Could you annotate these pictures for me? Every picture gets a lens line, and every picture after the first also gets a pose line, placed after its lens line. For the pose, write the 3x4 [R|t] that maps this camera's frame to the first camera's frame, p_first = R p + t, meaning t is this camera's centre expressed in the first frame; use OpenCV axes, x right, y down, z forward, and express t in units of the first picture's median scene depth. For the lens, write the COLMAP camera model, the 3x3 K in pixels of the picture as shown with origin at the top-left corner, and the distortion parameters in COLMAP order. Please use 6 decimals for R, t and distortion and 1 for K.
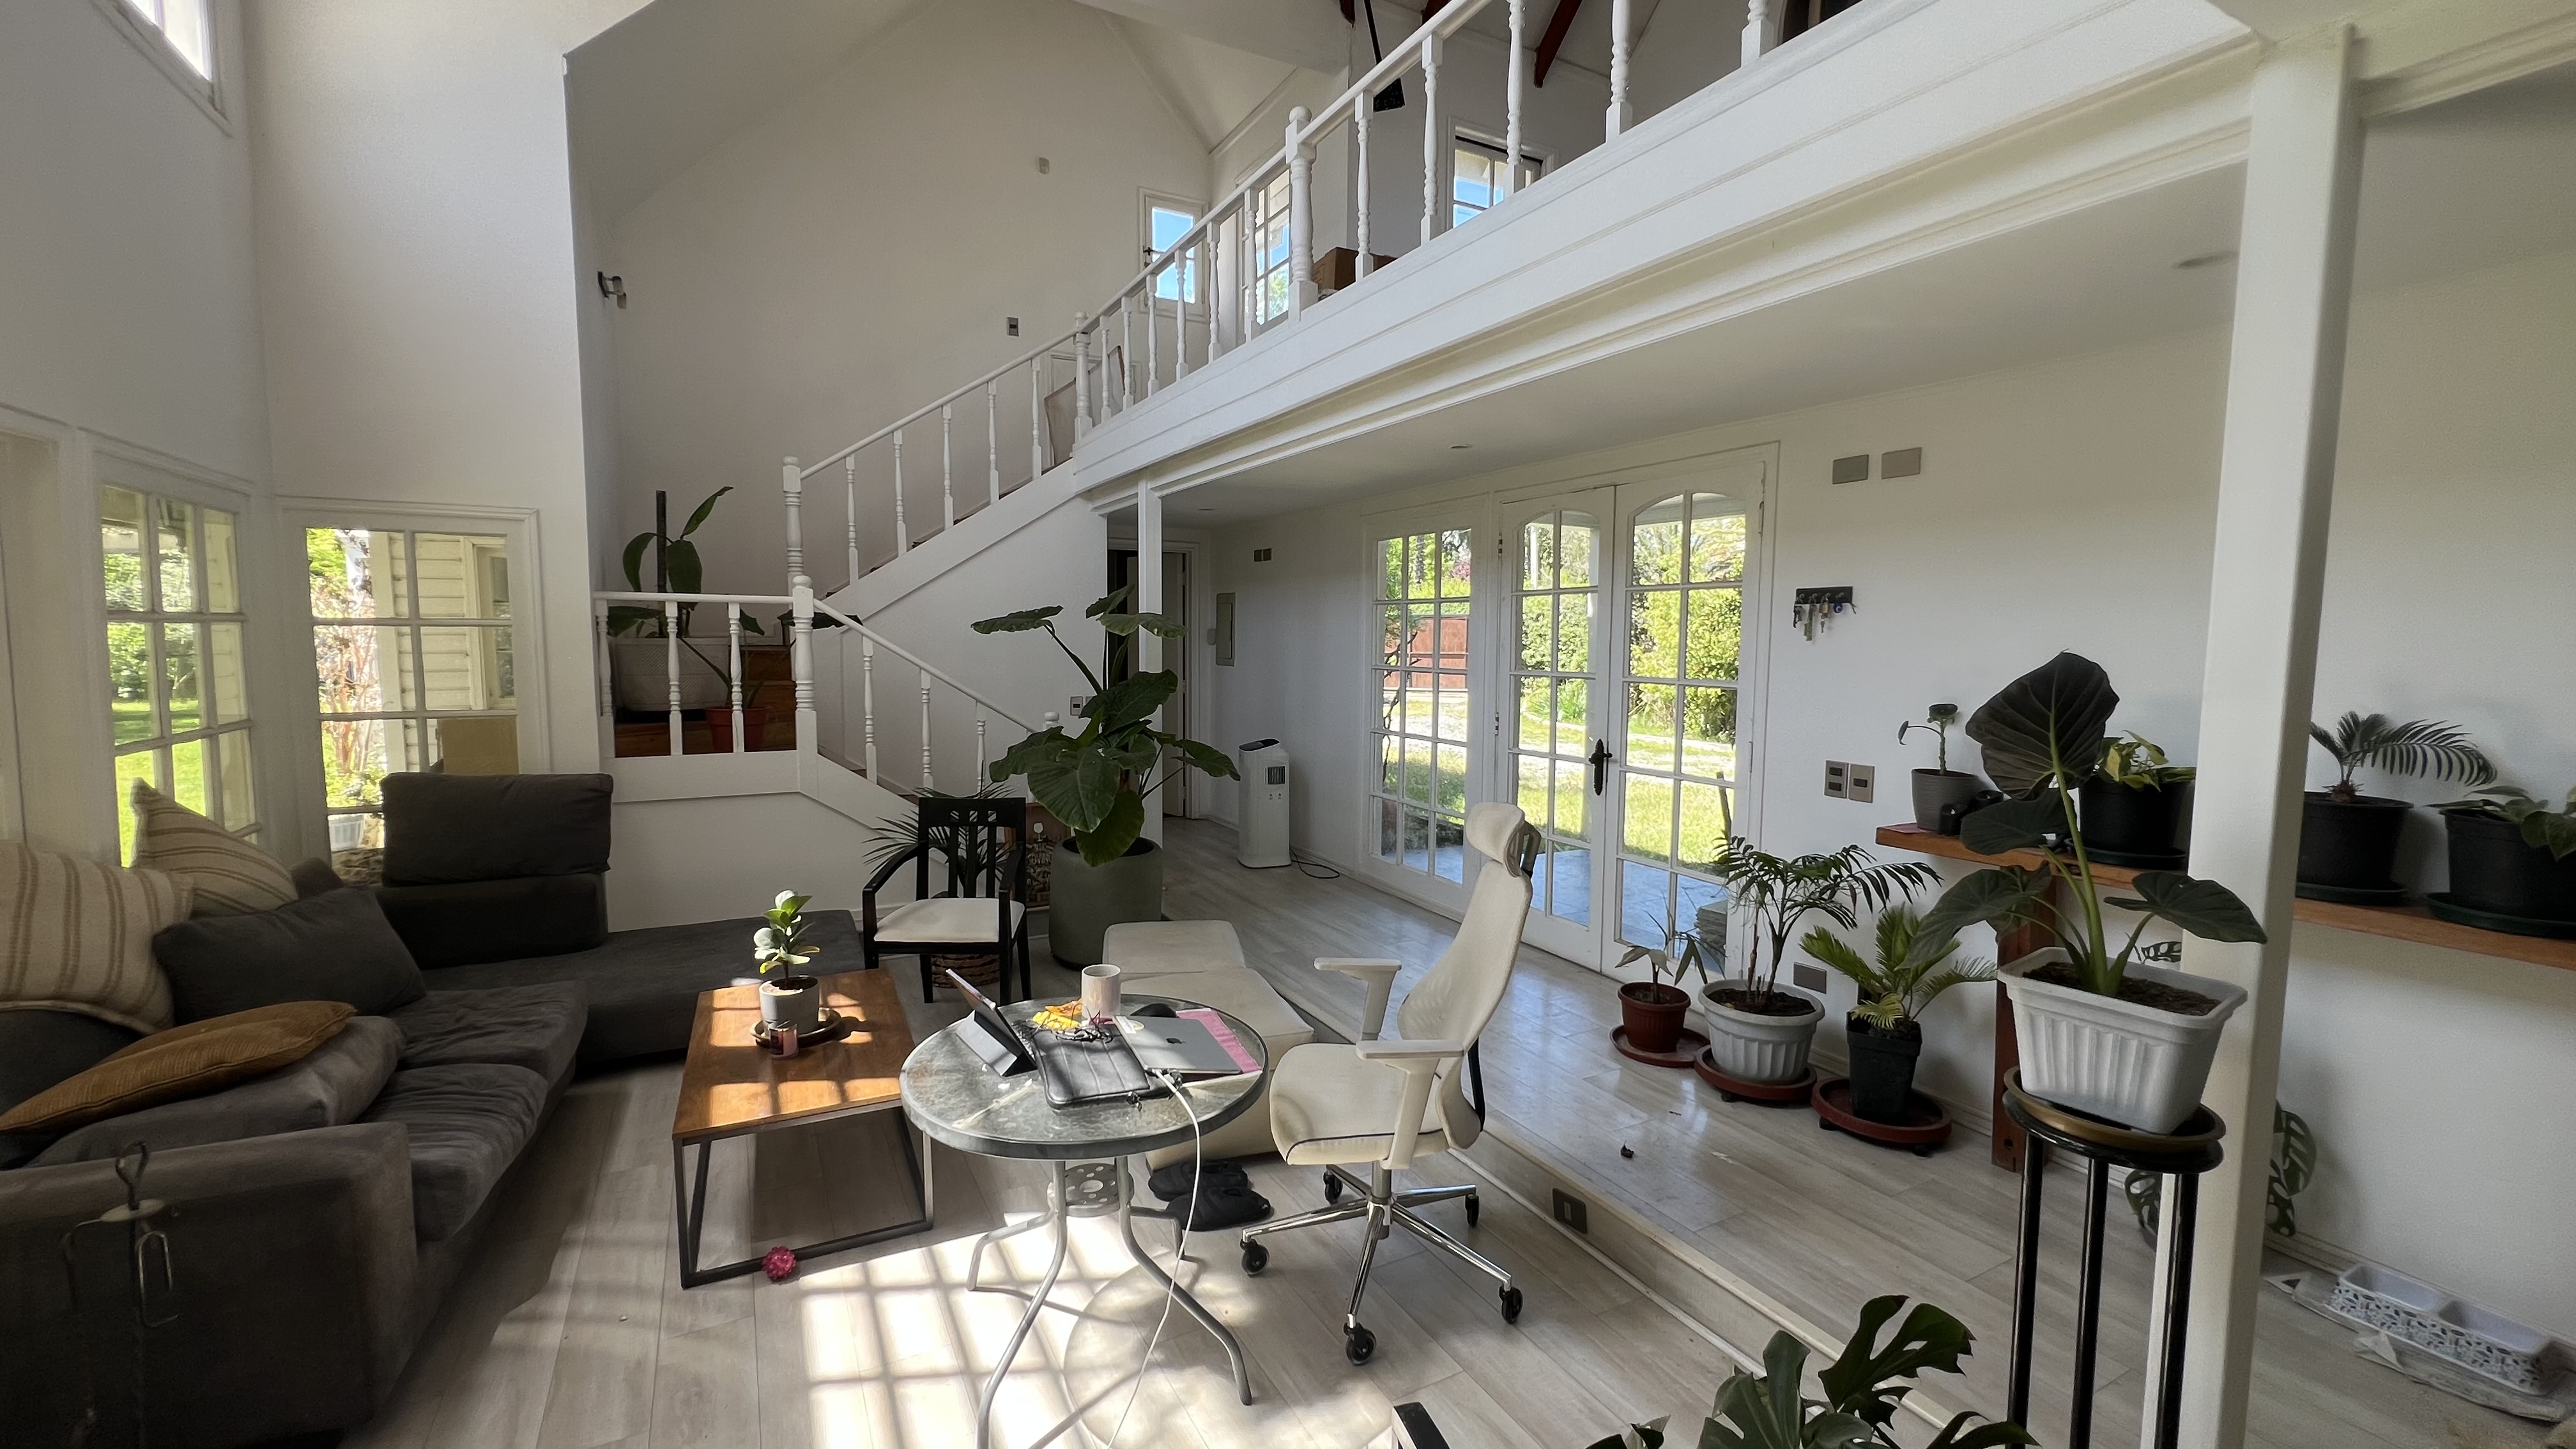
lens RADIAL K [[1019.4, 0, 1288.0], [0, 1019.4, 724.5], [0, 0, 1]] dist [0.000624, 0.000158]
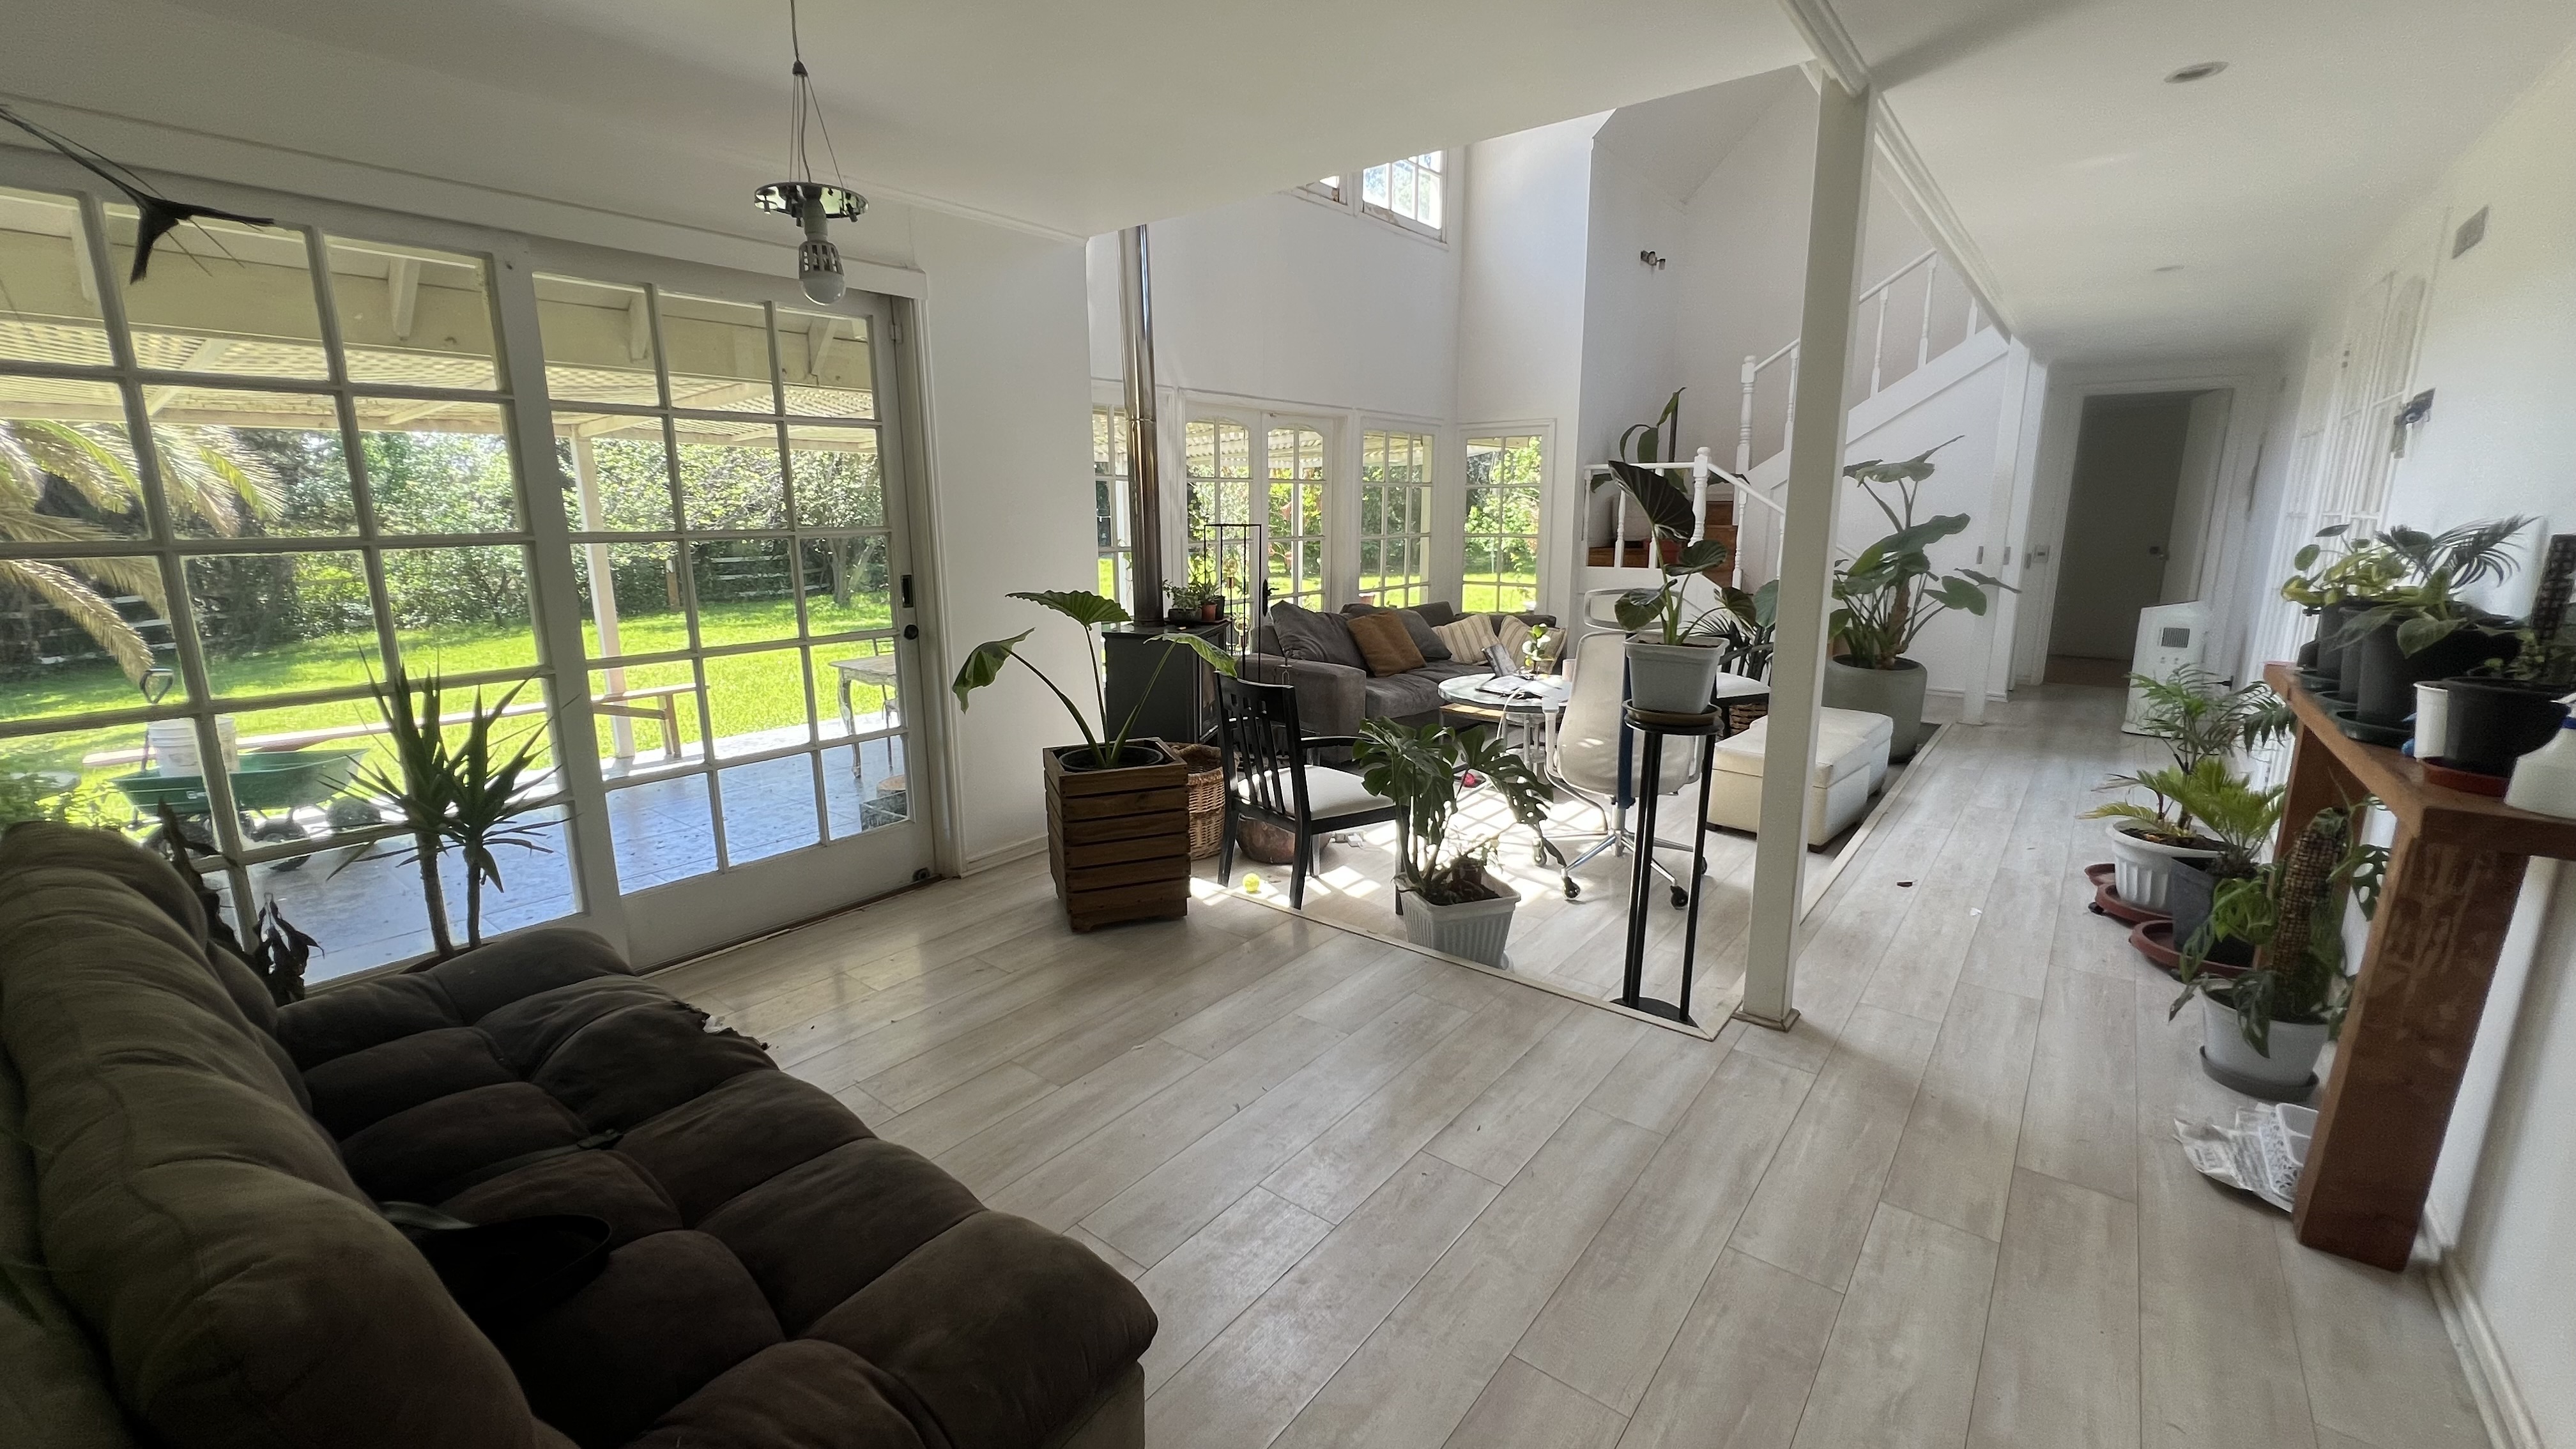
lens RADIAL K [[1043.1, 0, 1288.4], [0, 1043.1, 719.0], [0, 0, 1]] dist [-0.001234, -0.000018]
pose [[0.412138, 0.176698, -0.893824, 0.688277], [-0.076188, 0.984262, 0.159446, 0.041829], [0.907931, 0.002385, 0.419114, -0.150181]]
